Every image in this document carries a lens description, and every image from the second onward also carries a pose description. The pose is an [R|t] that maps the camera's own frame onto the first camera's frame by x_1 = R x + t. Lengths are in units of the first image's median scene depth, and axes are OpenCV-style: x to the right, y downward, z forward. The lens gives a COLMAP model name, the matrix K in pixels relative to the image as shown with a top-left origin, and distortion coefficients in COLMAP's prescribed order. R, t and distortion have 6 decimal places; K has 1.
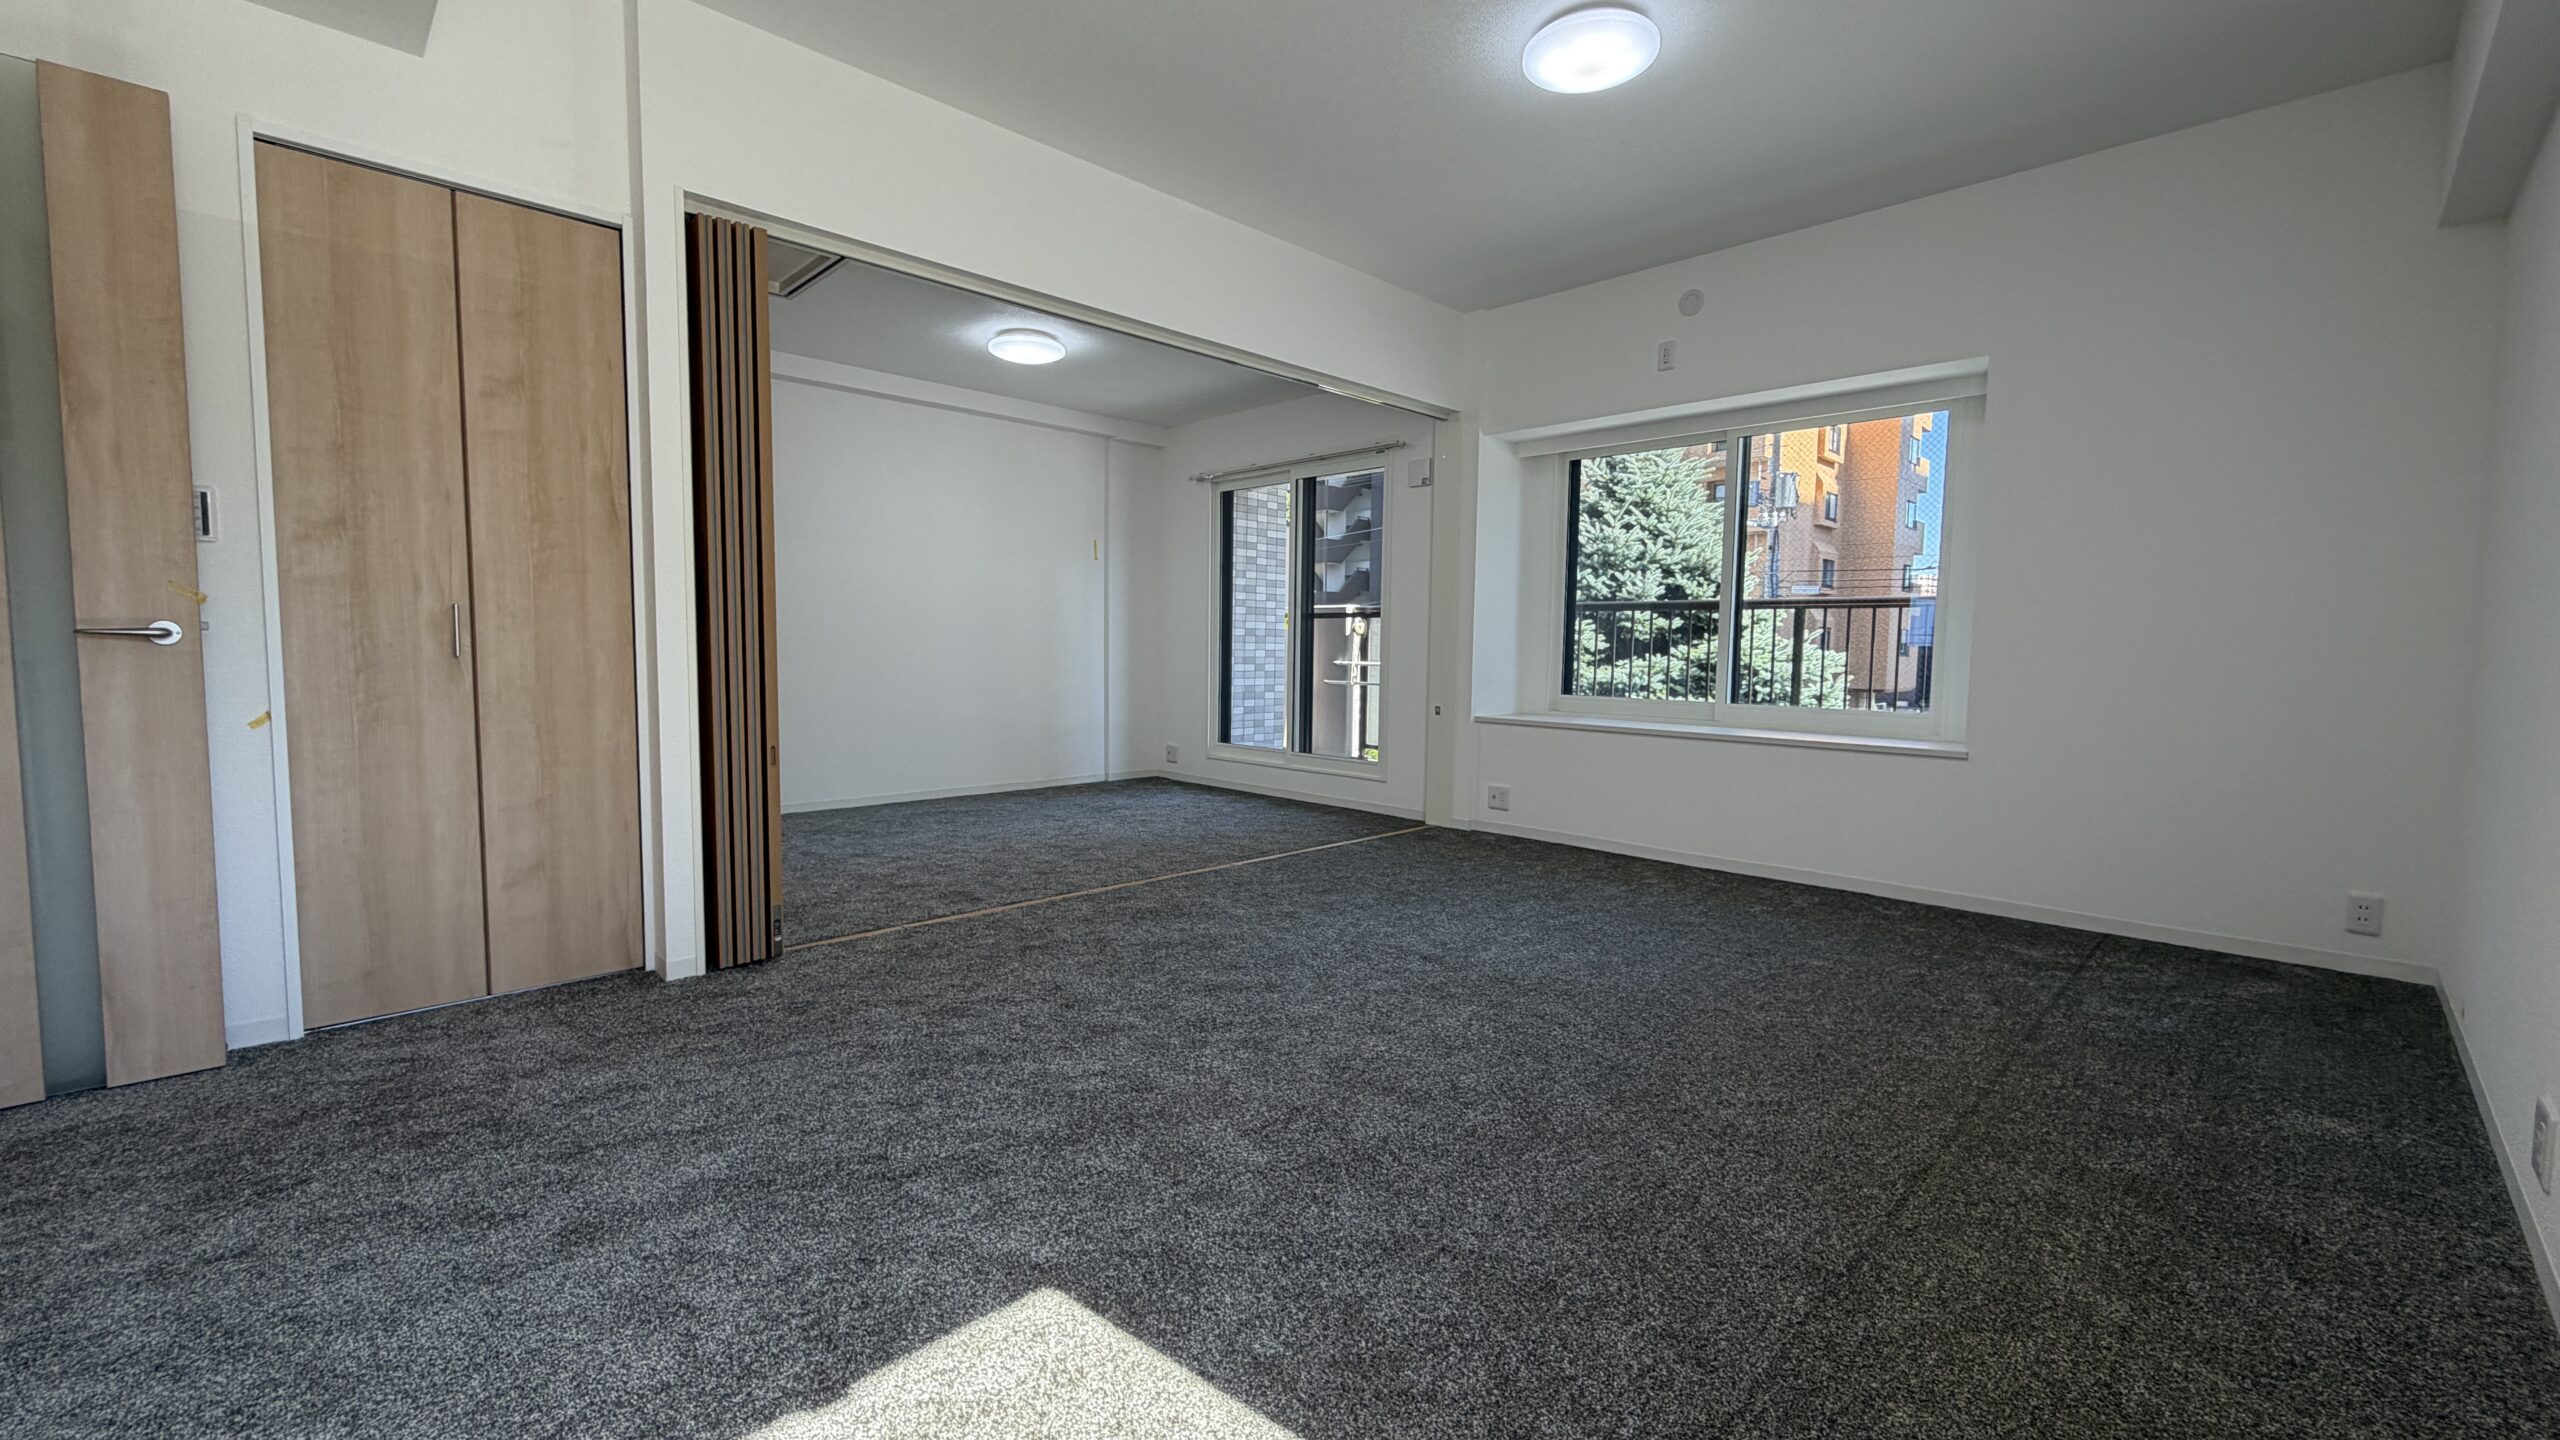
lens RADIAL K [[1026.7, 0, 1267.5], [0, 1026.7, 722.4], [0, 0, 1]] dist [0.001363, 0.000022]
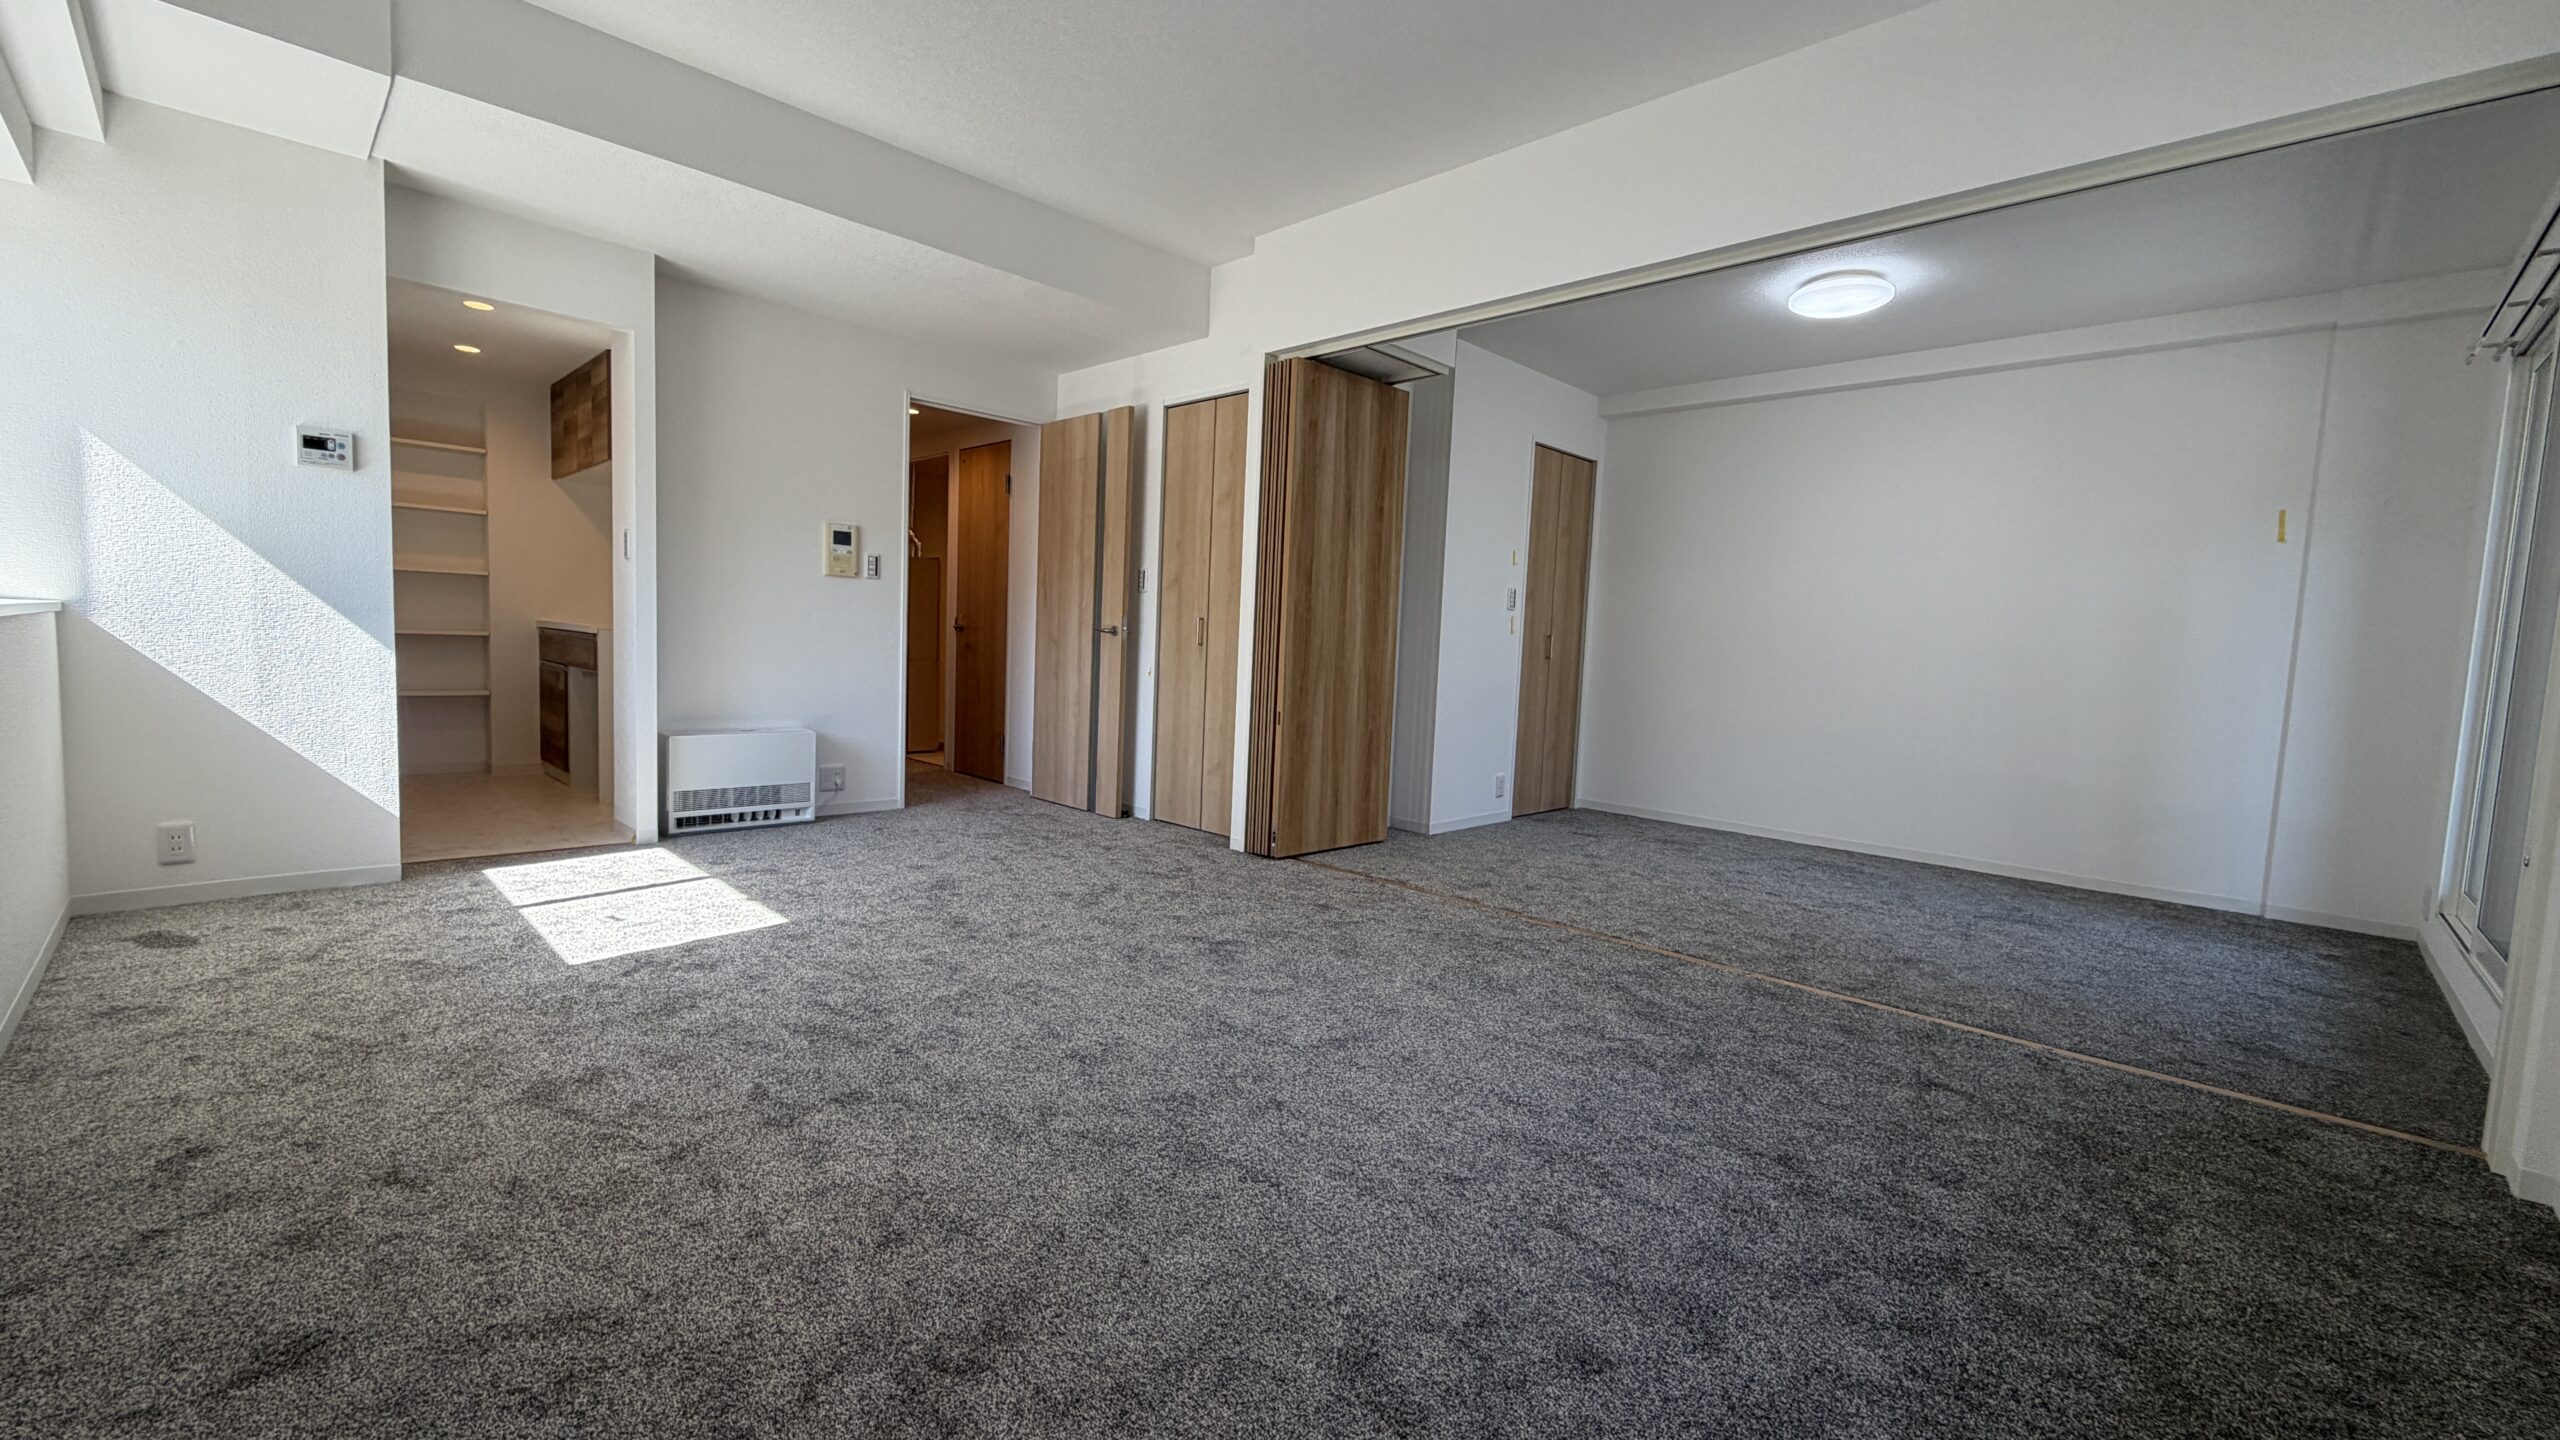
lens RADIAL K [[1026.7, 0, 1270.4], [0, 1026.7, 713.2], [0, 0, 1]] dist [0.001363, 0.000022]
pose [[0.033373, 0.076829, -0.996486, 1.008216], [-0.122604, 0.989825, 0.072209, -0.080373], [0.991894, 0.119763, 0.042453, 0.960085]]
